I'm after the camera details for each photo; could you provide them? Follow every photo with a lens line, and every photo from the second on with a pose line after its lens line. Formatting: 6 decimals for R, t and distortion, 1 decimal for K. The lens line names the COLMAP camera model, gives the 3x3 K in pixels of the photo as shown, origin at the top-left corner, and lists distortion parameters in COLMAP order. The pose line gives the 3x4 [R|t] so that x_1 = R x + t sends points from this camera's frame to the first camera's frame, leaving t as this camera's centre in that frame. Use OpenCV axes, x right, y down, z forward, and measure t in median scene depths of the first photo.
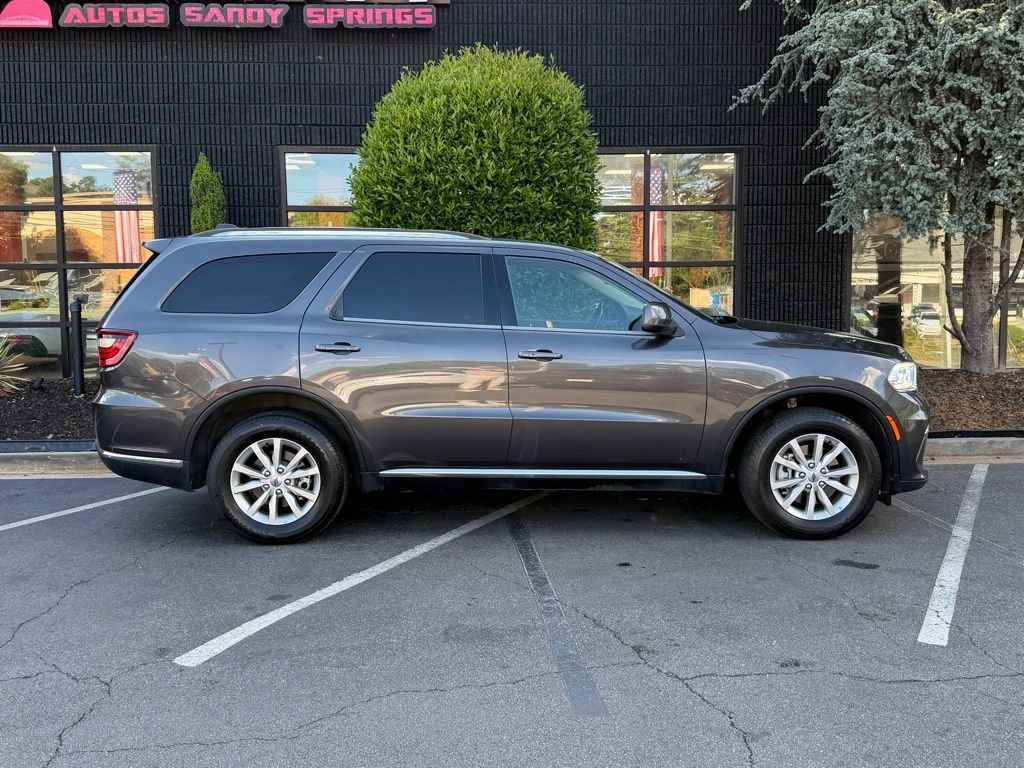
lens RADIAL K [[993.9, 0, 514.0], [0, 993.9, 387.9], [0, 0, 1]] dist [0.209362, -0.484867]
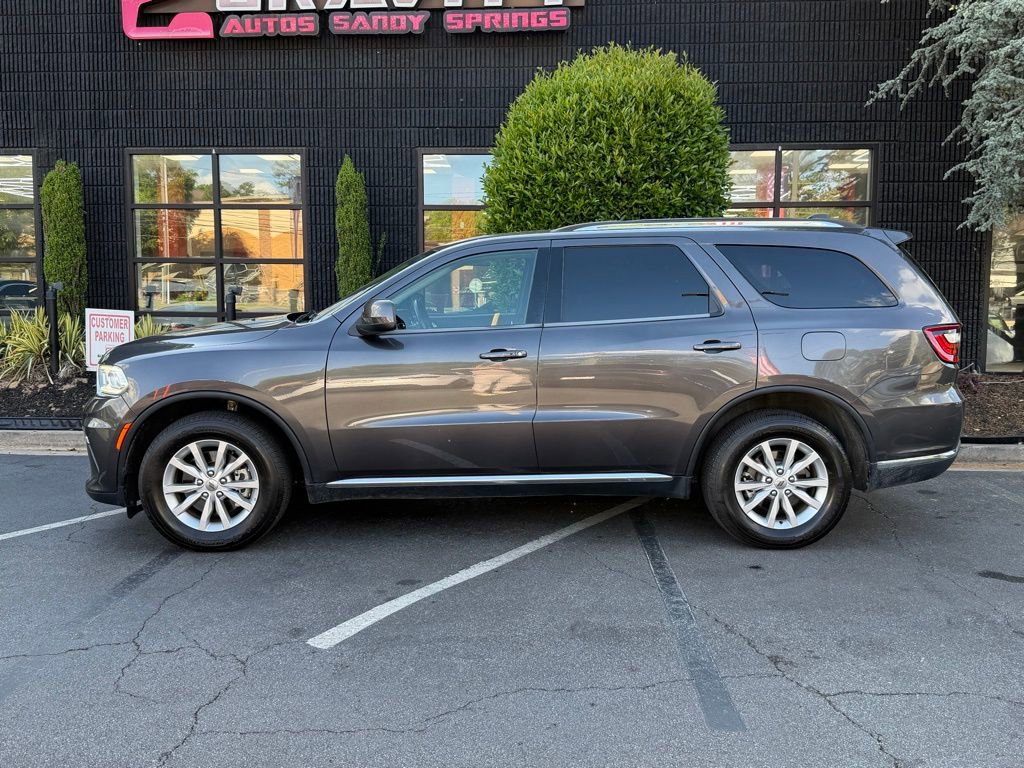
lens RADIAL K [[936.6, 0, 511.7], [0, 936.6, 391.9], [0, 0, 1]] dist [0.193236, -0.434766]
pose [[0.992061, 0.023697, -0.123501, -0.008583], [-0.022333, 0.999673, 0.012417, 0.000283], [0.123755, -0.009561, 0.992267, 0.036033]]
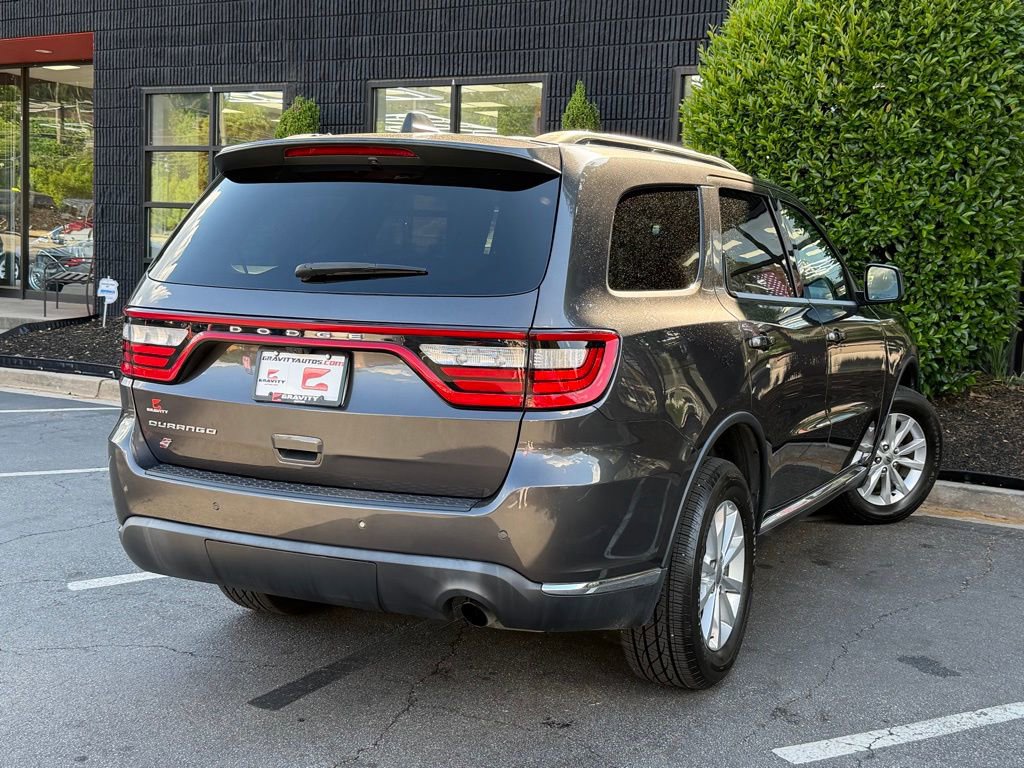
lens RADIAL K [[1371.2, 0, 508.0], [0, 1371.2, 386.6], [0, 0, 1]] dist [0.222398, -0.537748]
pose [[0.807600, 0.095046, -0.582021, 0.384781], [-0.098565, 0.994799, 0.025687, -0.003947], [0.581435, 0.036622, 0.812768, 0.048551]]
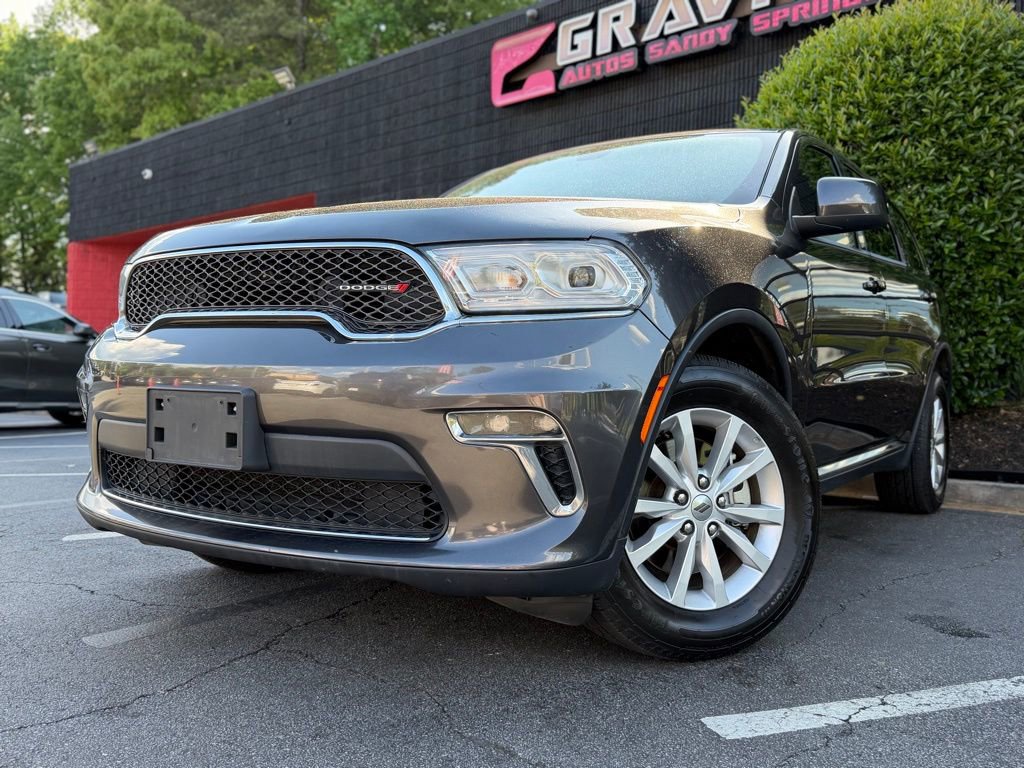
lens RADIAL K [[935.9, 0, 507.2], [0, 935.9, 386.8], [0, 0, 1]] dist [0.002306, -0.007250]
pose [[0.696848, 0.020027, -0.716939, 0.319005], [-0.094271, 0.993495, -0.063877, 0.062129], [0.710996, 0.112099, 0.694203, 0.293349]]
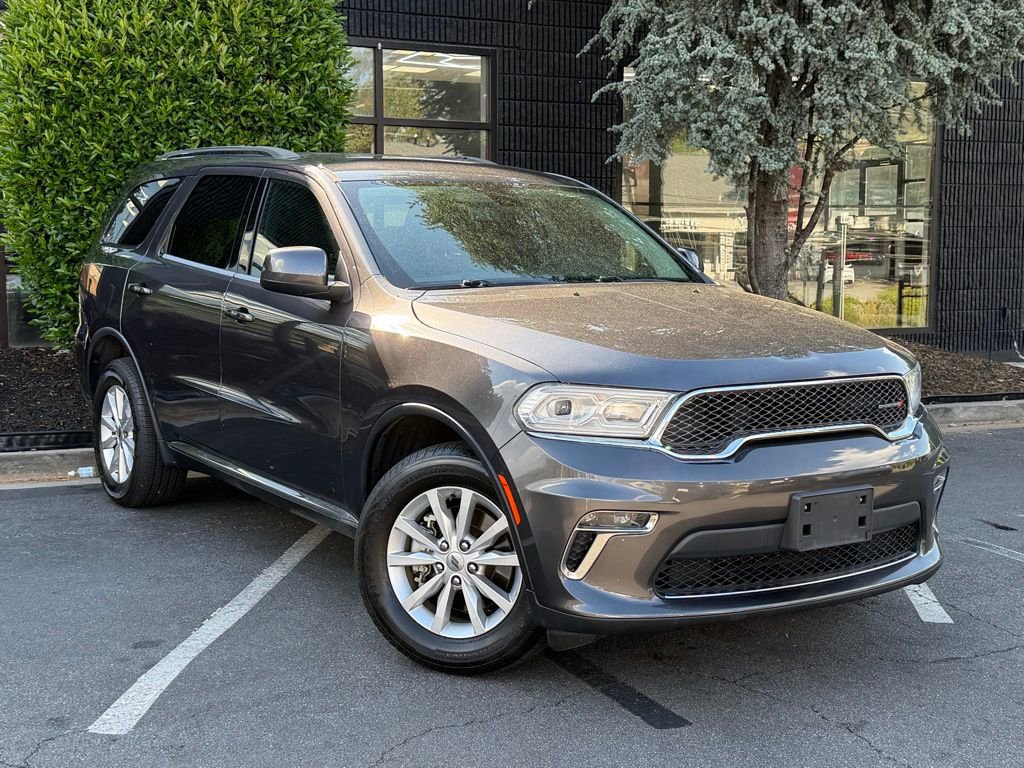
lens RADIAL K [[1404.2, 0, 517.5], [0, 1404.2, 386.5], [0, 0, 1]] dist [0.167686, -0.284224]
pose [[0.931614, -0.022905, 0.362727, -0.193350], [0.019349, 0.999723, 0.013436, 0.007875], [-0.362934, -0.005499, 0.931798, -0.025220]]
